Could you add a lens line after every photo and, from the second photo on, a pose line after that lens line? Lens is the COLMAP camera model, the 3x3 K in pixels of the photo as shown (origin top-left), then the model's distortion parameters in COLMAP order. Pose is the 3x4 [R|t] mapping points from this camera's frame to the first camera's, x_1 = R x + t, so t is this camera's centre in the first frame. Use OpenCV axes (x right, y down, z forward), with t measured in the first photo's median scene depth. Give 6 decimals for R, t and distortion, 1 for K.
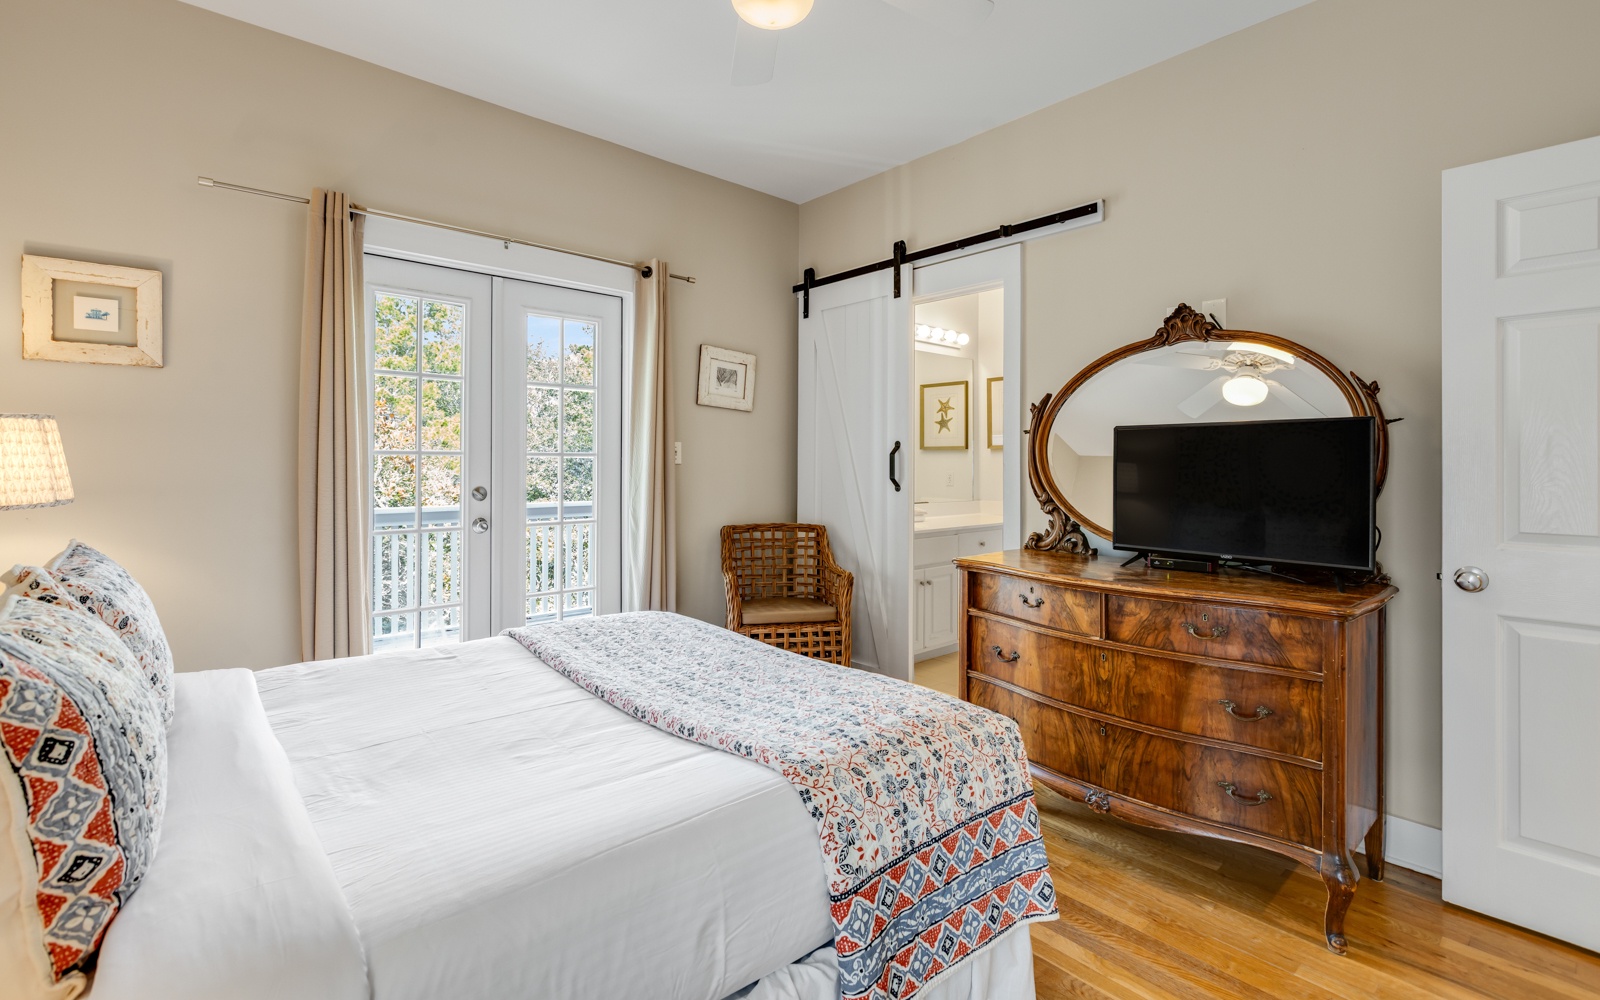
lens RADIAL K [[713.0, 0, 795.9], [0, 713.0, 462.2], [0, 0, 1]] dist [0.000996, 0.000047]
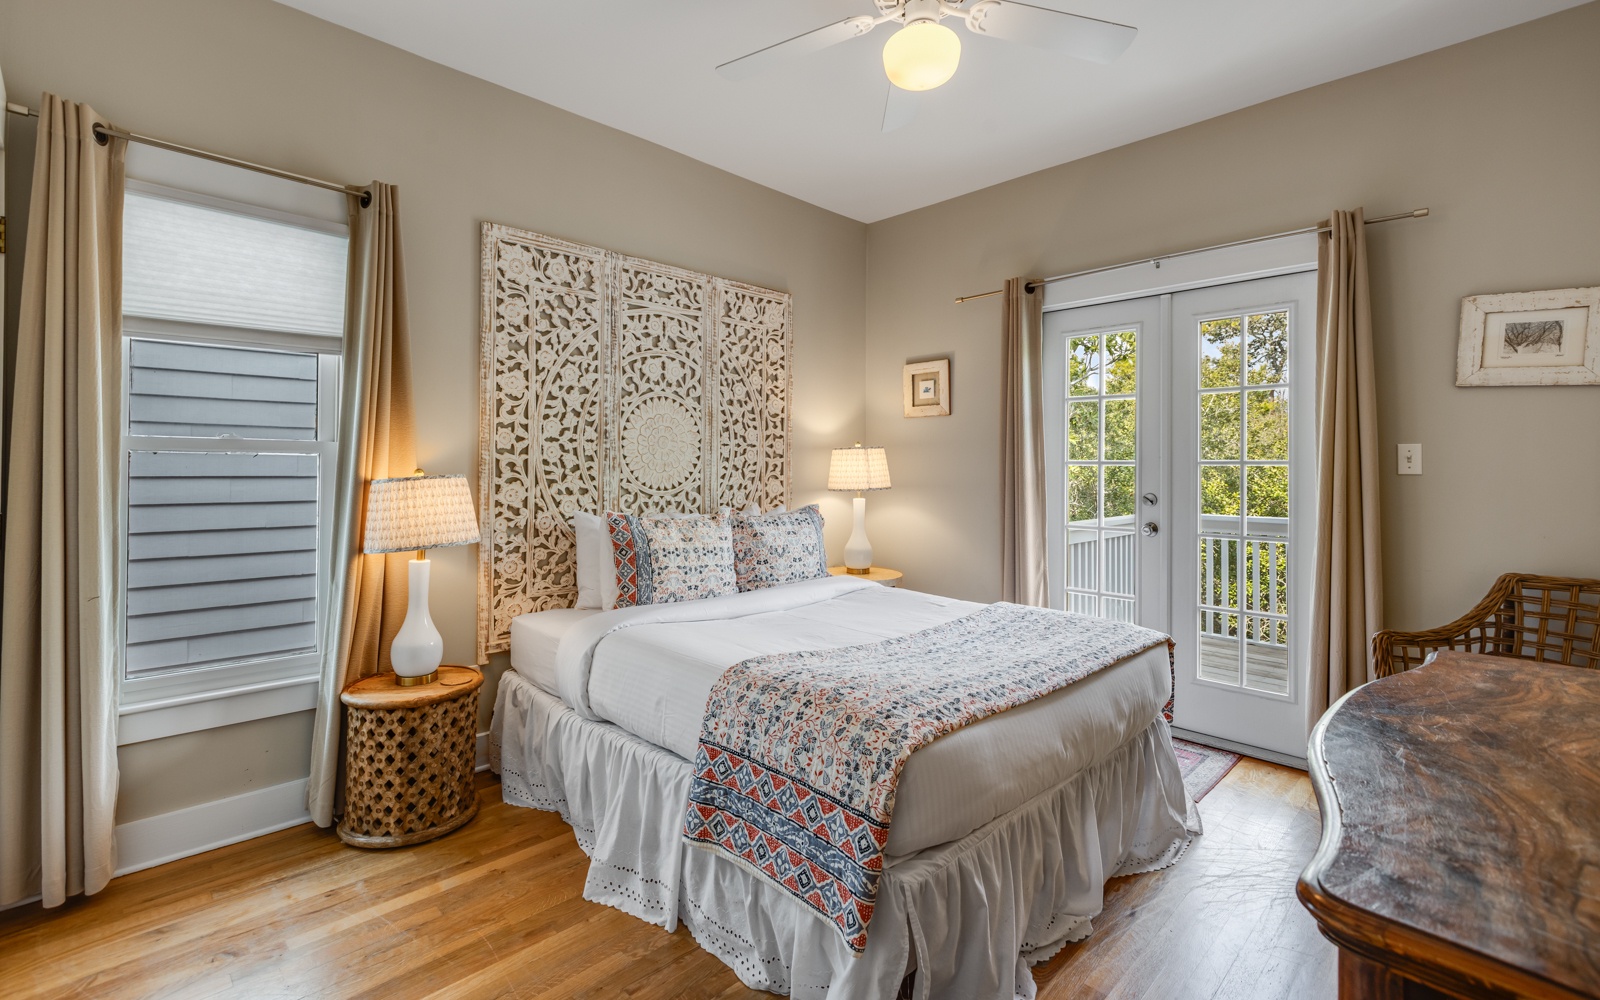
lens RADIAL K [[713.0, 0, 795.9], [0, 713.0, 462.2], [0, 0, 1]] dist [0.000996, 0.000047]
pose [[0.060127, -0.010119, -0.998139, 1.350616], [-0.005373, 0.999931, -0.010461, 0.002053], [0.998176, 0.005992, 0.060068, 0.896918]]
